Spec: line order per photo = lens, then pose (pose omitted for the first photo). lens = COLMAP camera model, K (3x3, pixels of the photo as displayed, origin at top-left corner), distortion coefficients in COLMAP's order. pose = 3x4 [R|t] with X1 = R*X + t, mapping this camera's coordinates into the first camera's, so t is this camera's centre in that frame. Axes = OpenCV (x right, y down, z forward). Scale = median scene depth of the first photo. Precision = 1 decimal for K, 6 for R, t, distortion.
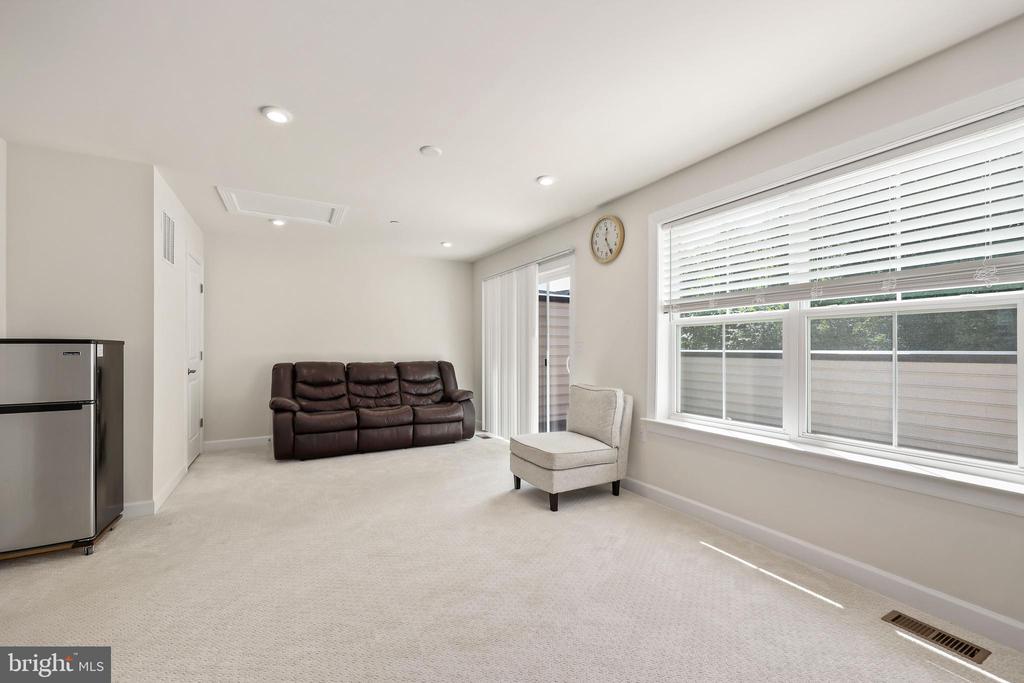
lens RADIAL K [[421.6, 0, 512.5], [0, 421.6, 349.6], [0, 0, 1]] dist [-0.000524, 0.000042]
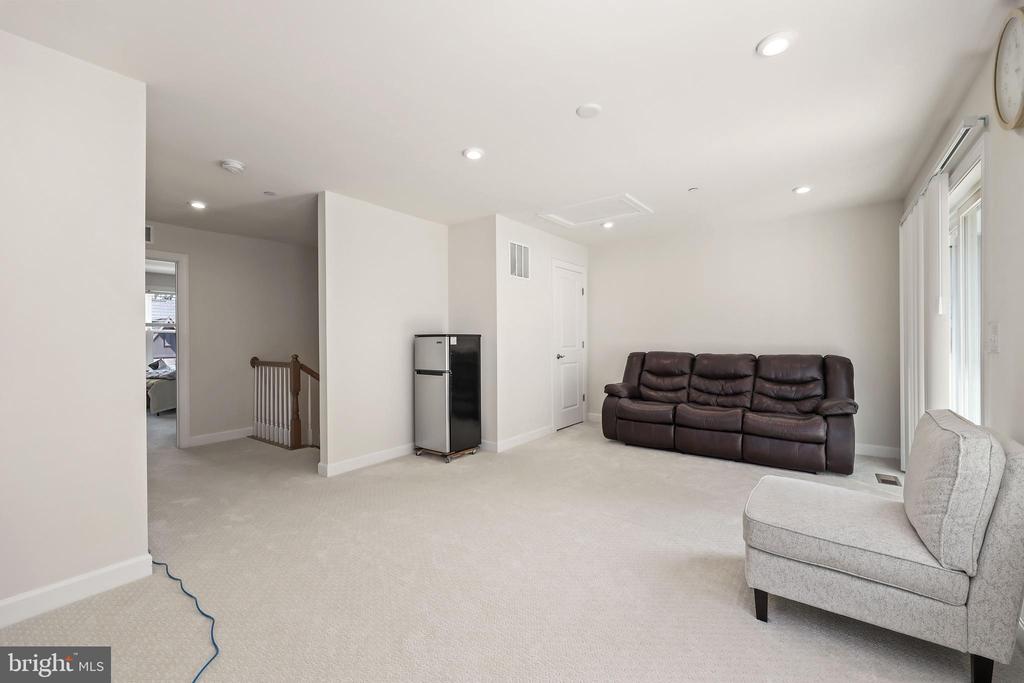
lens RADIAL K [[413.3, 0, 512.0], [0, 413.3, 341.5], [0, 0, 1]] dist [0.000245, 0.000236]
pose [[0.405884, 0.000635, -0.913924, 0.316862], [0.004617, 0.999986, 0.002745, 0.000883], [0.913913, -0.005334, 0.405875, 0.309084]]
